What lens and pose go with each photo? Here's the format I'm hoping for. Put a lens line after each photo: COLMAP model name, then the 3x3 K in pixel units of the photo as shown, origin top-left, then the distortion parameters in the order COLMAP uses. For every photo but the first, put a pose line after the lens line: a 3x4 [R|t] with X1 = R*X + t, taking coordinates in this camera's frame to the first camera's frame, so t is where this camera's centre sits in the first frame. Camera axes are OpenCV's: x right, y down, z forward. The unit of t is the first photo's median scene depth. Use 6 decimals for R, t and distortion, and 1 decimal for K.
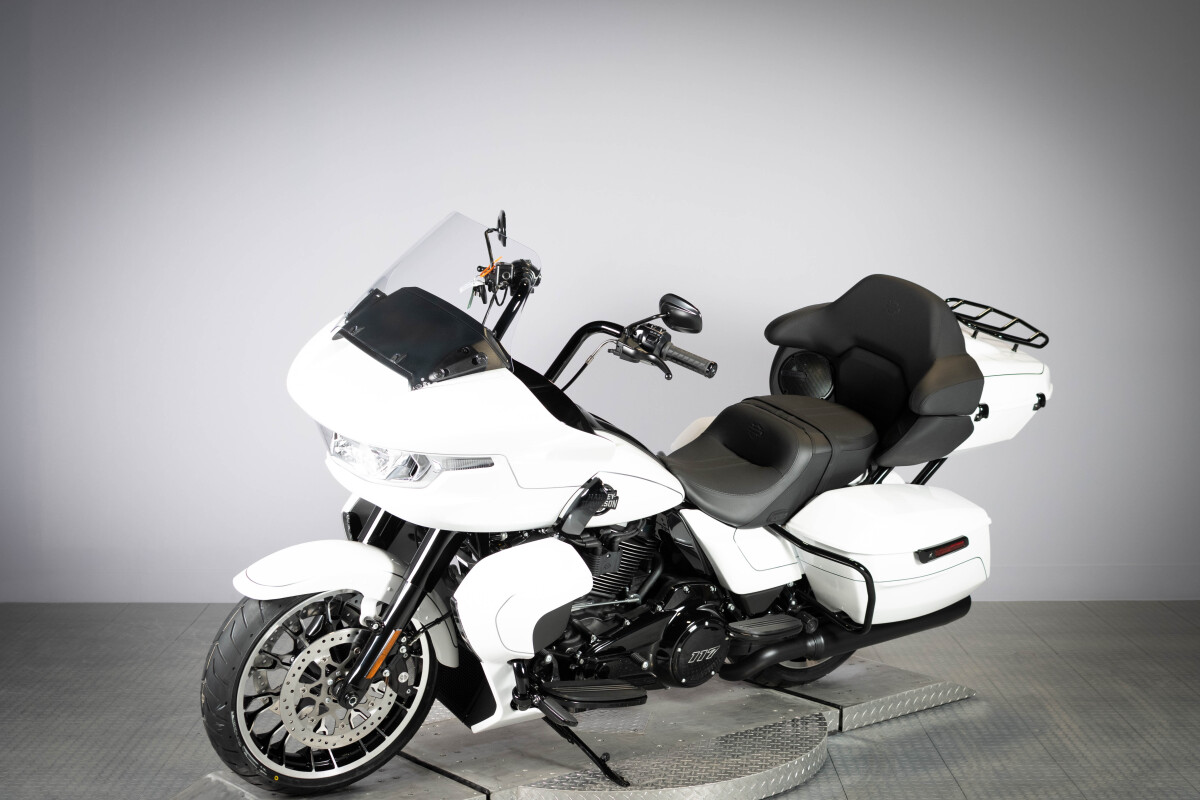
lens RADIAL K [[1881.6, 0, 600.0], [0, 1881.6, 400.0], [0, 0, 1]] dist [0.025758, -0.126060]
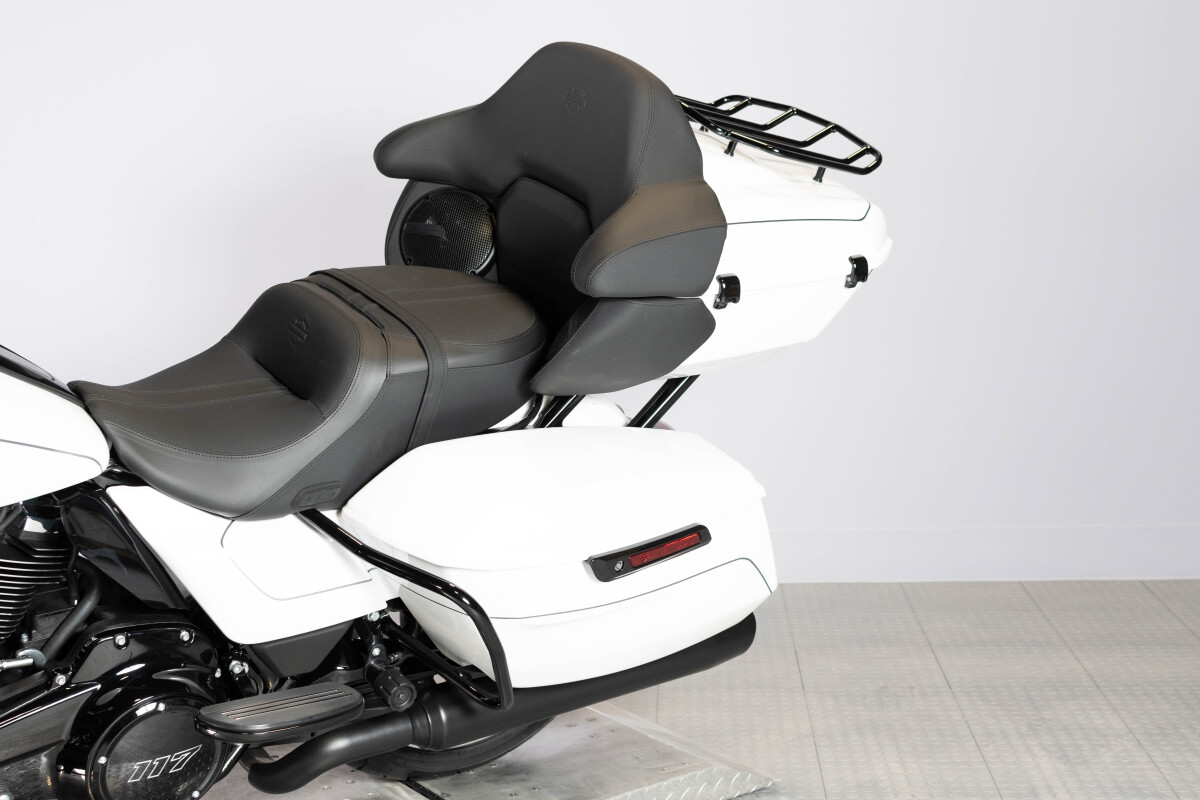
lens RADIAL K [[1810.4, 0, 576.6], [0, 1810.4, 403.3], [0, 0, 1]] dist [0.024263, -0.076511]
pose [[0.998010, -0.009790, -0.062287, 0.192453], [0.013171, 0.998449, 0.054093, 0.009844], [0.061661, -0.054805, 0.996591, 0.492671]]
